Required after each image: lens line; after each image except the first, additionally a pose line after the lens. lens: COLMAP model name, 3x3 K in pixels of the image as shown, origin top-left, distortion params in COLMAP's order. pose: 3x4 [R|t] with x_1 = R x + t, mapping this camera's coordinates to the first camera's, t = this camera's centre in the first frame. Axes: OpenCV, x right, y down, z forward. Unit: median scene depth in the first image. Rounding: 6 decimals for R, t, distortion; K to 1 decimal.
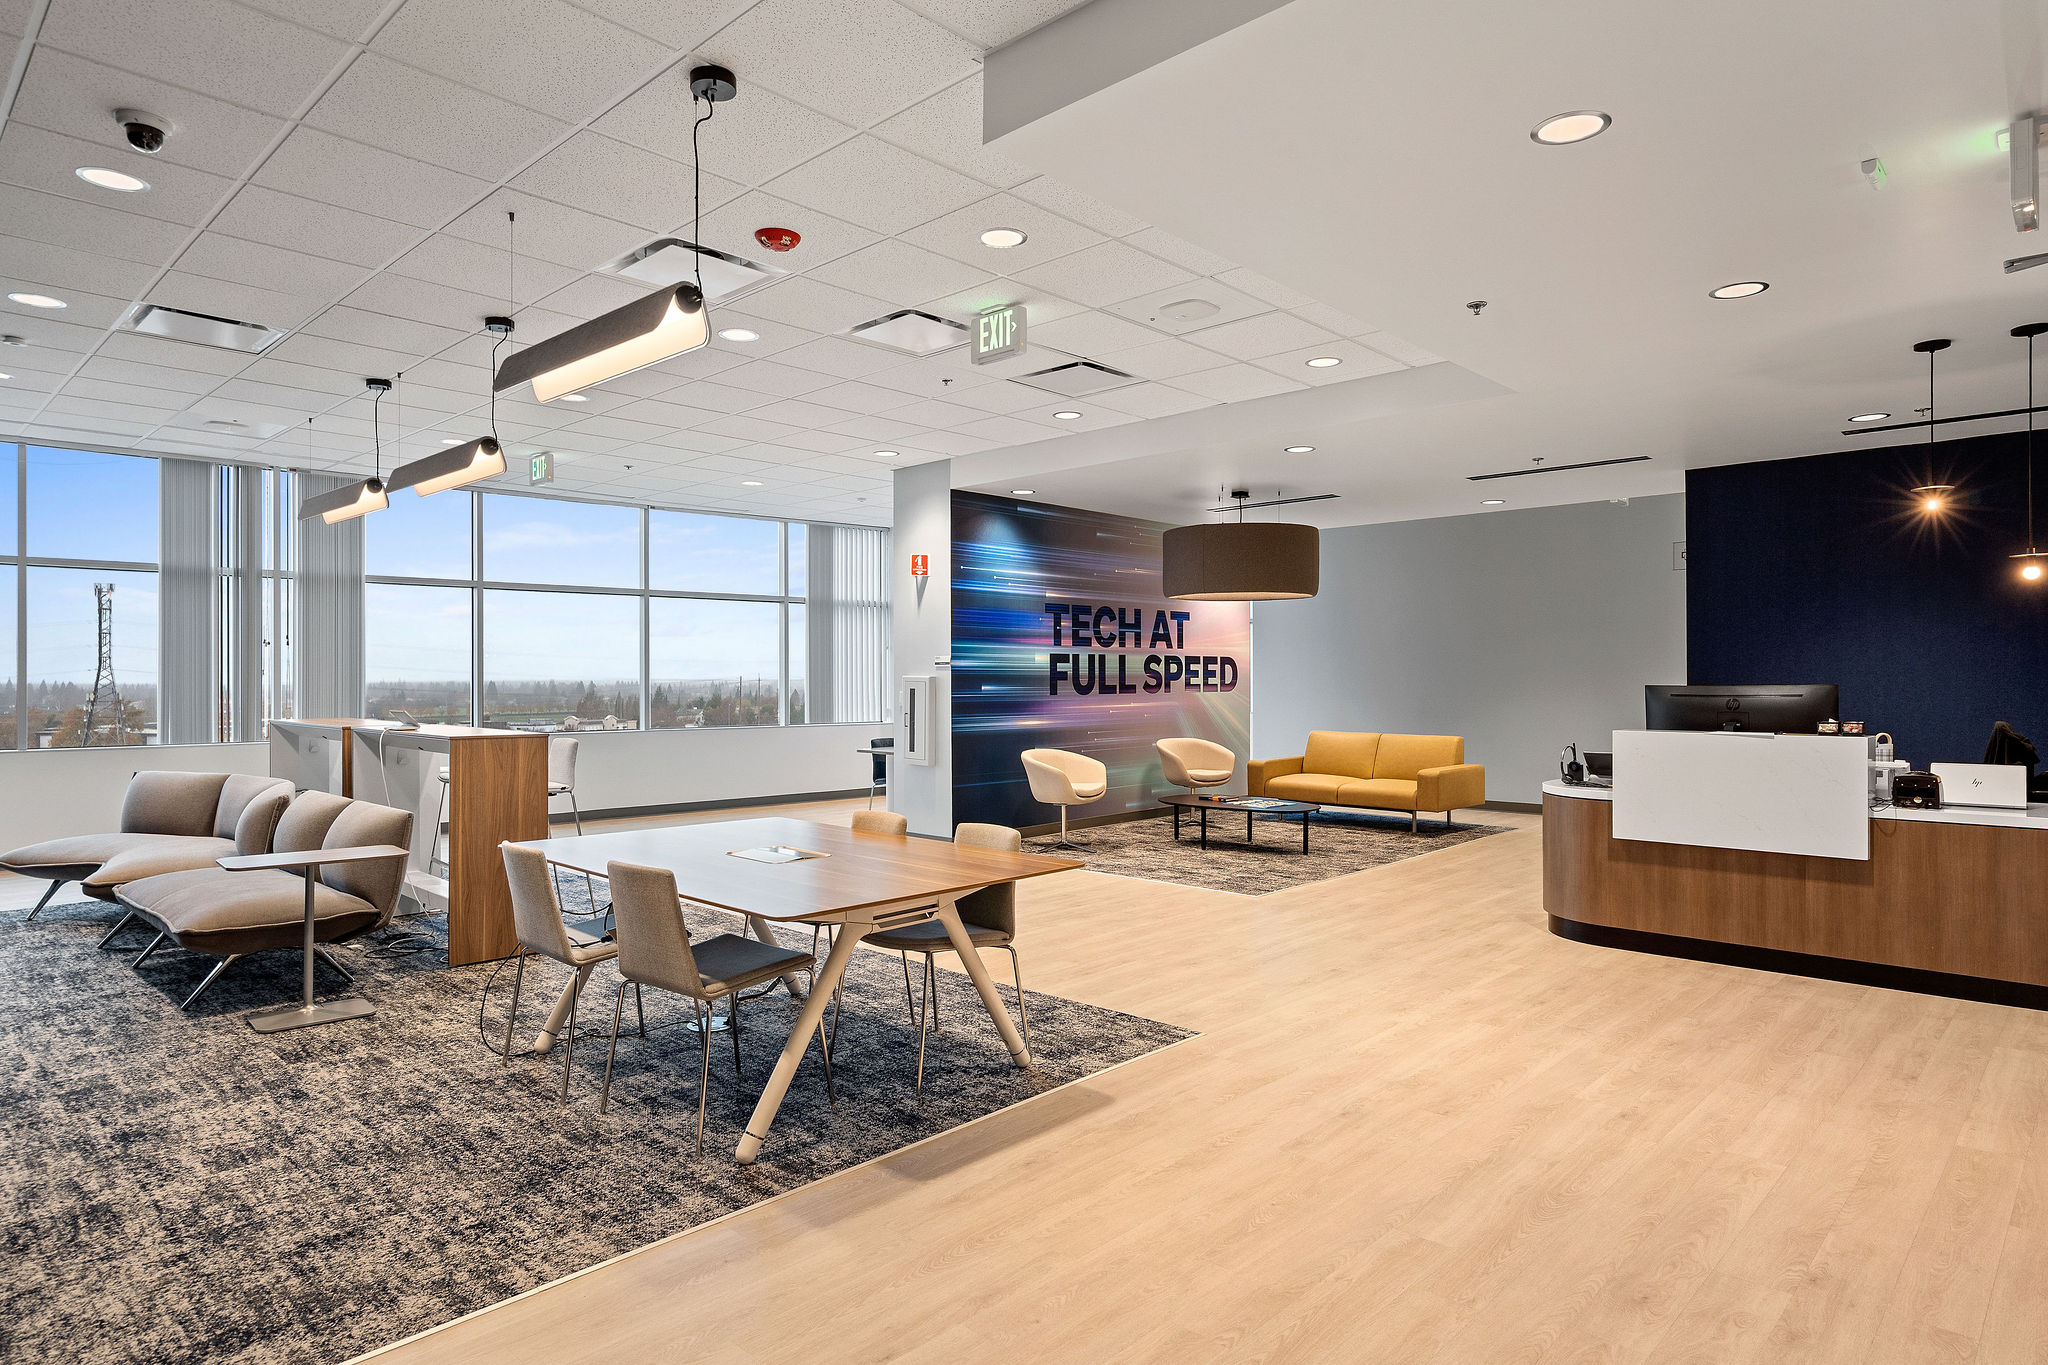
lens RADIAL K [[1162.9, 0, 1003.3], [0, 1162.9, 674.5], [0, 0, 1]] dist [0.001457, -0.000335]
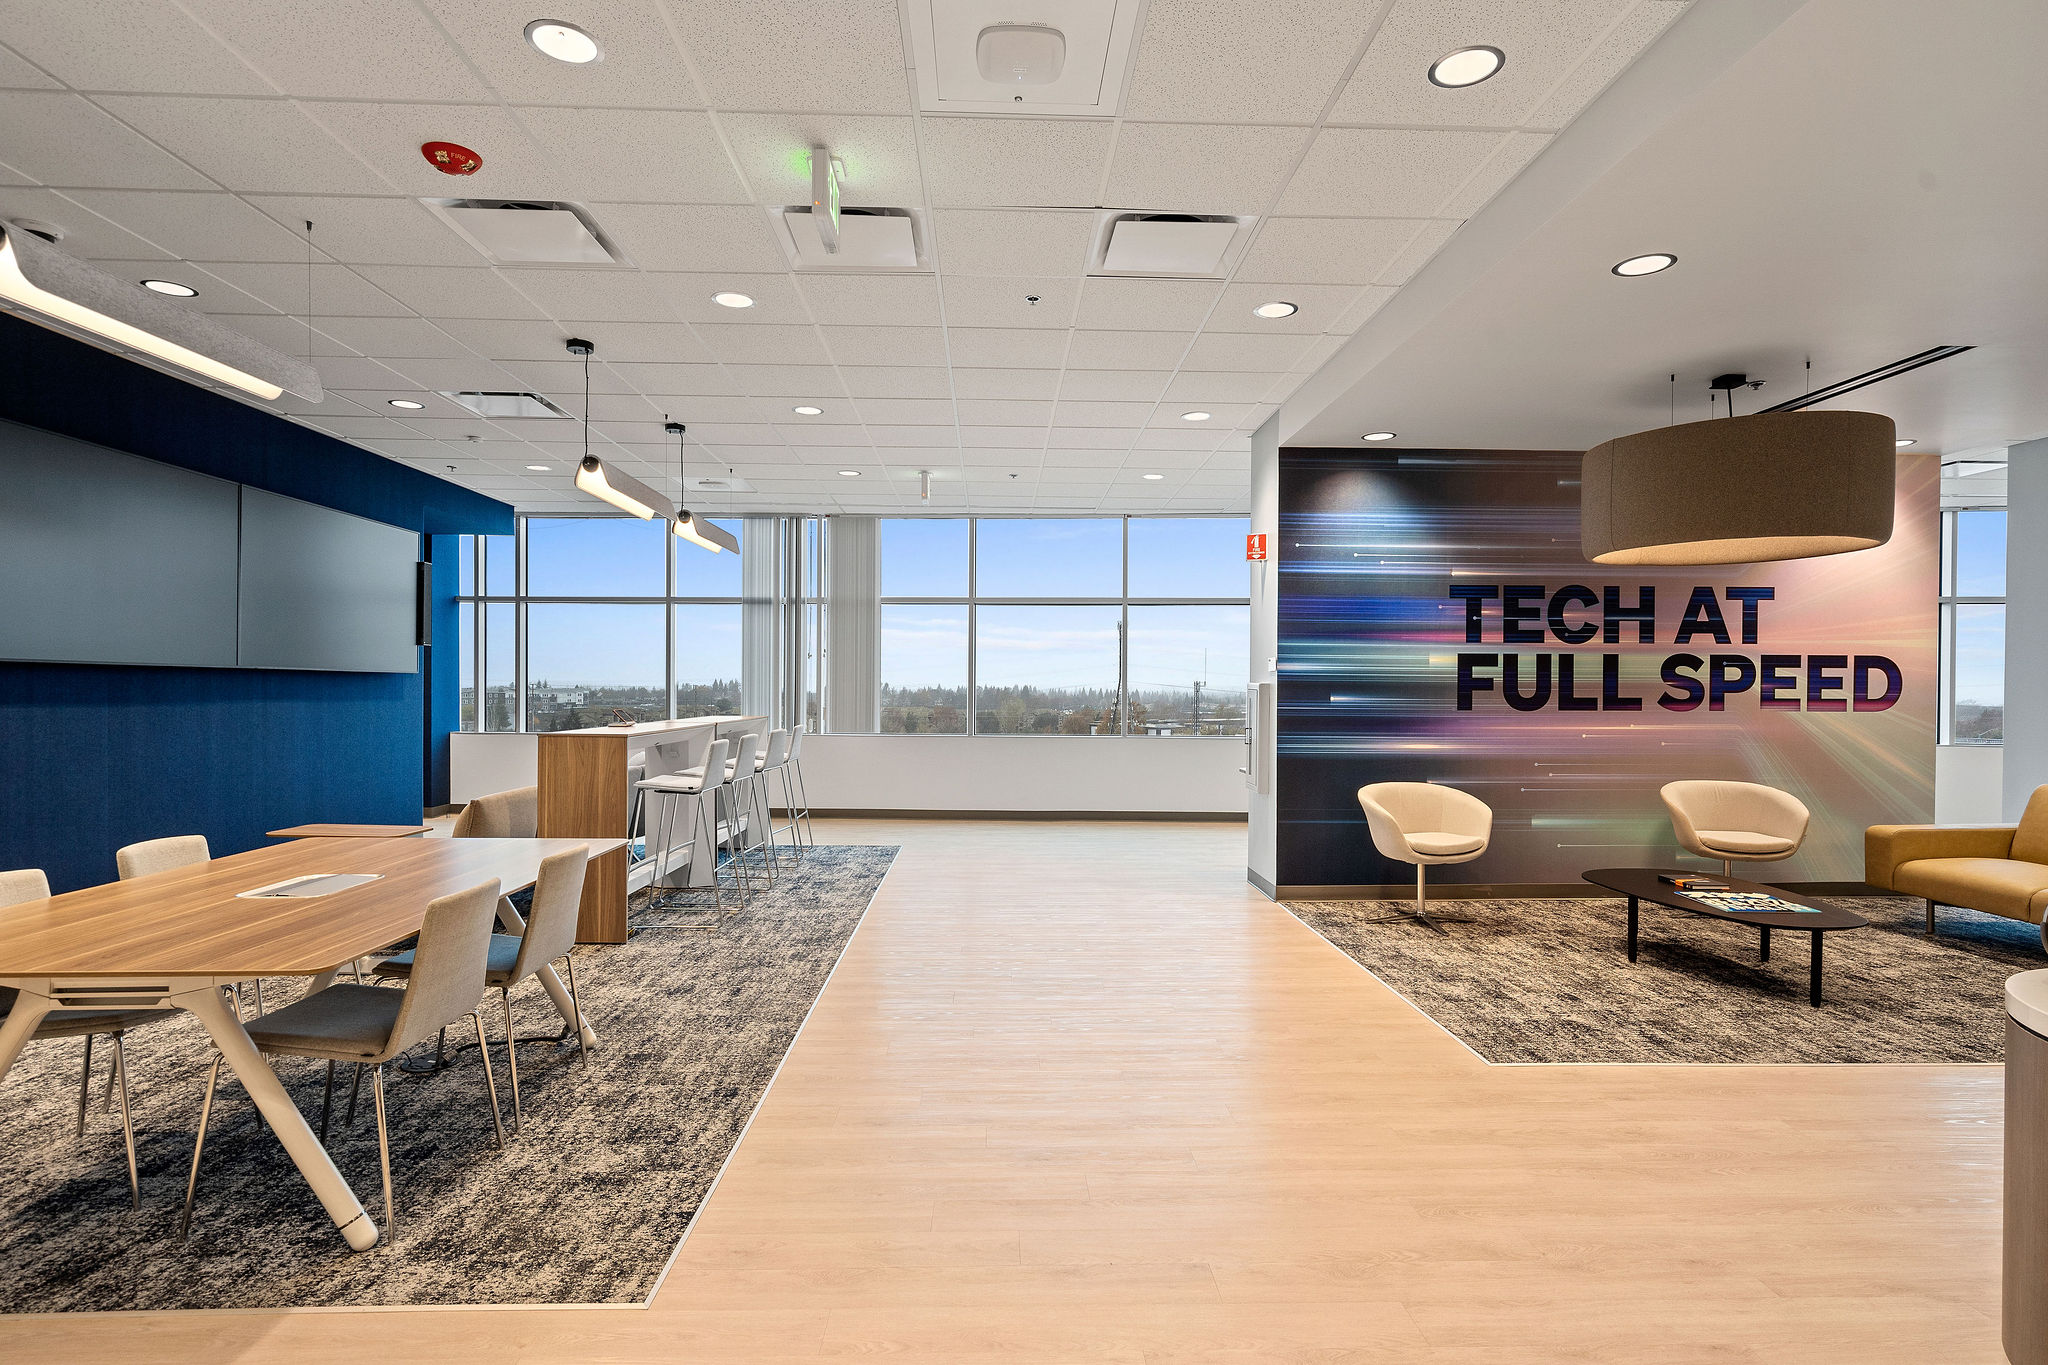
lens RADIAL K [[1023.6, 0, 1026.1], [0, 1023.6, 691.8], [0, 0, 1]] dist [0.000455, 0.002261]
pose [[0.721179, 0.009381, -0.692685, 0.284004], [-0.005181, 0.999953, 0.008147, 0.002236], [0.692729, -0.002287, 0.721194, 0.337139]]
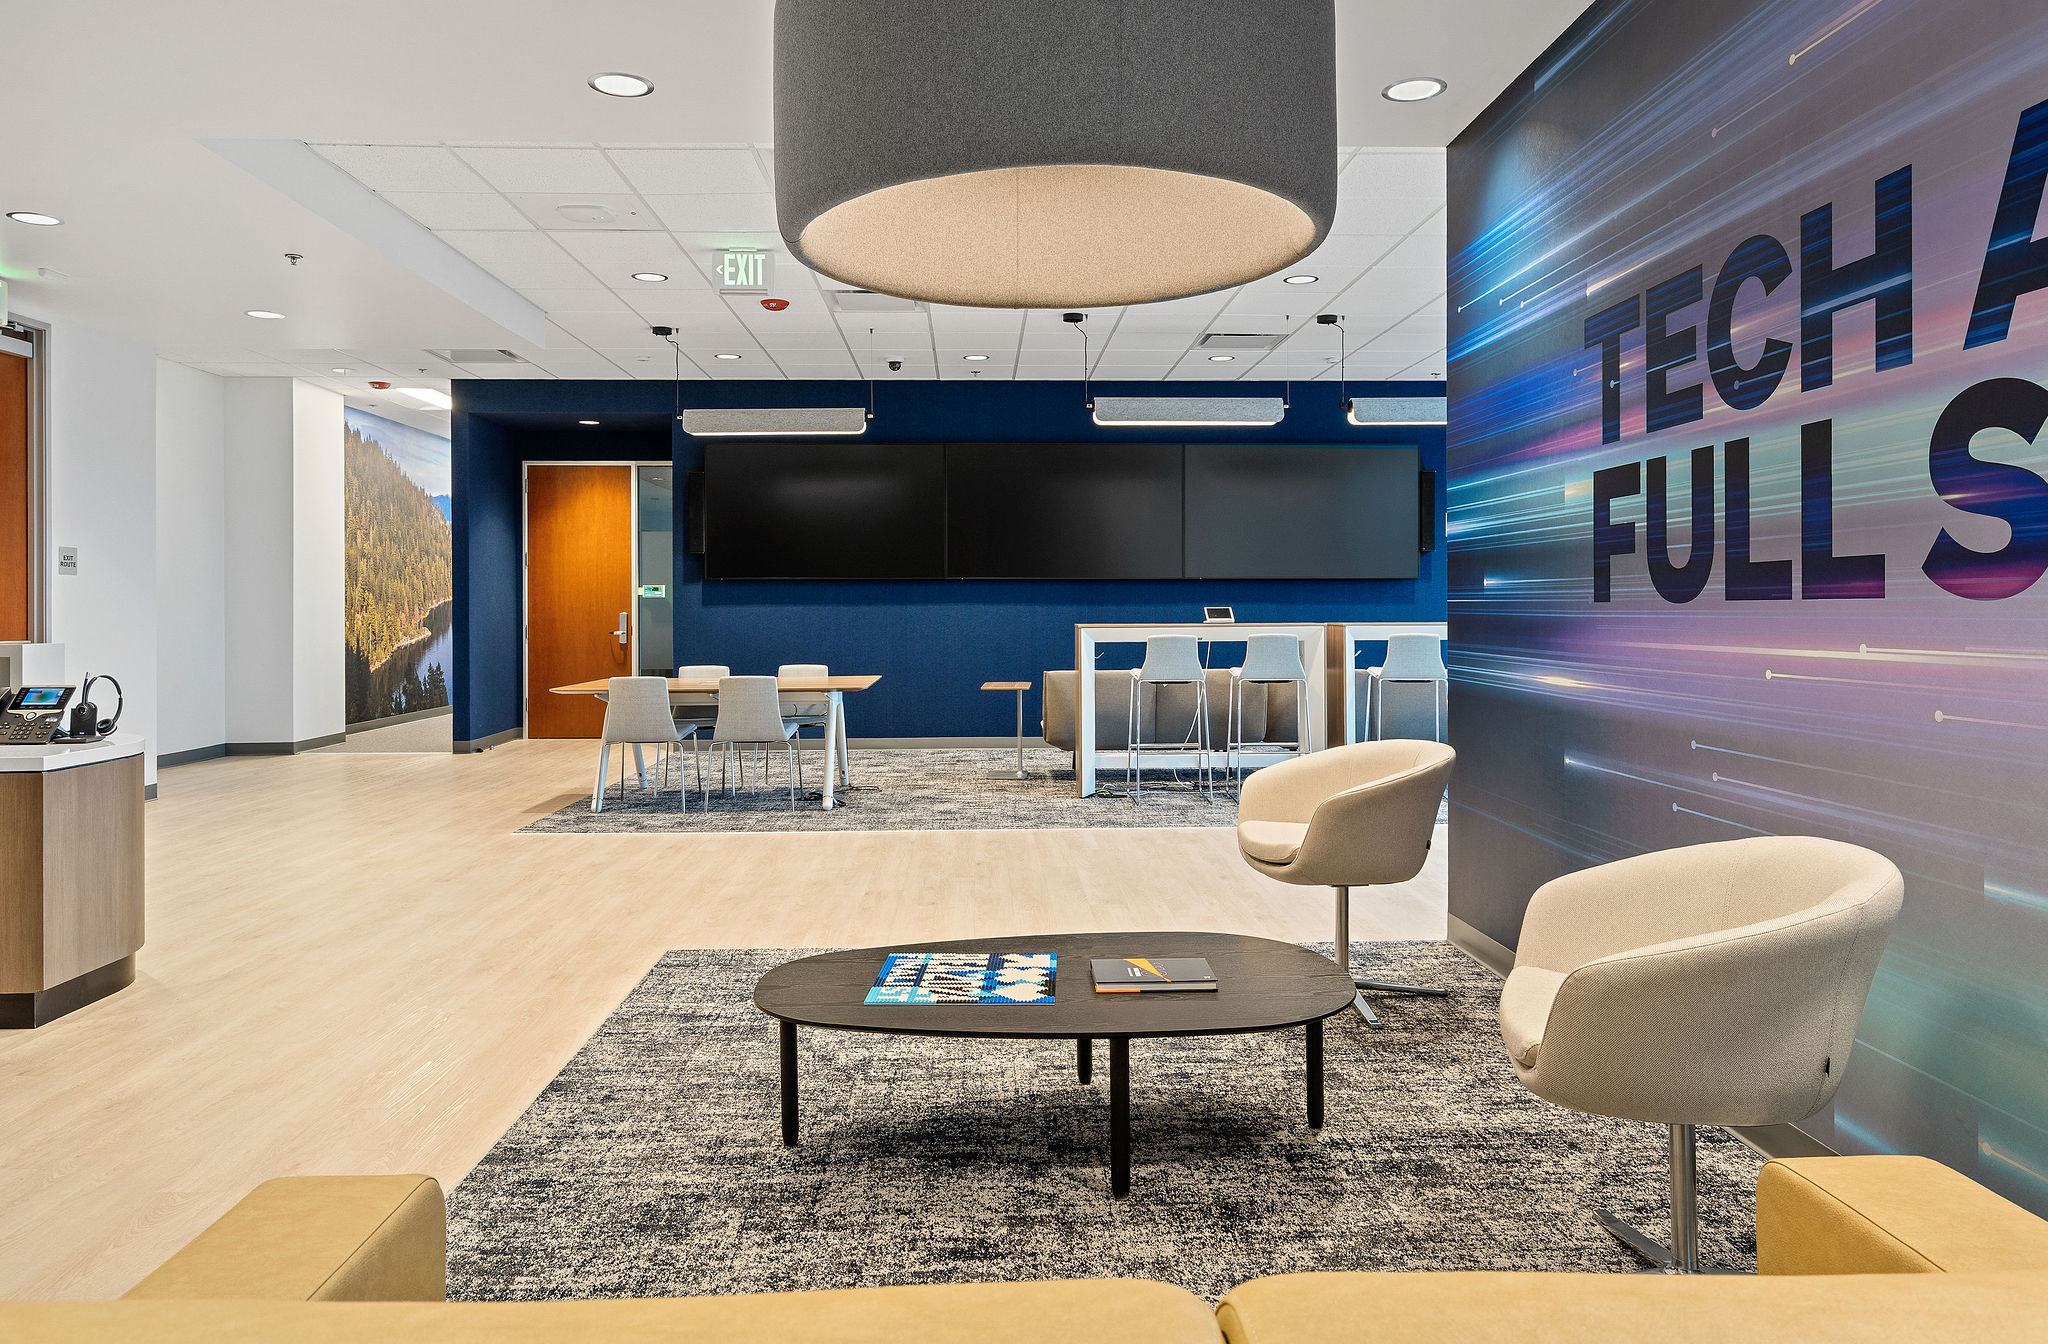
lens RADIAL K [[1333.2, 0, 1022.2], [0, 1333.2, 605.6], [0, 0, 1]] dist [0.009348, 0.001673]
pose [[-0.680160, 0.005780, -0.733041, 0.406671], [0.009672, 0.999953, -0.001090, 0.017180], [0.733000, -0.007831, -0.680184, 1.106652]]
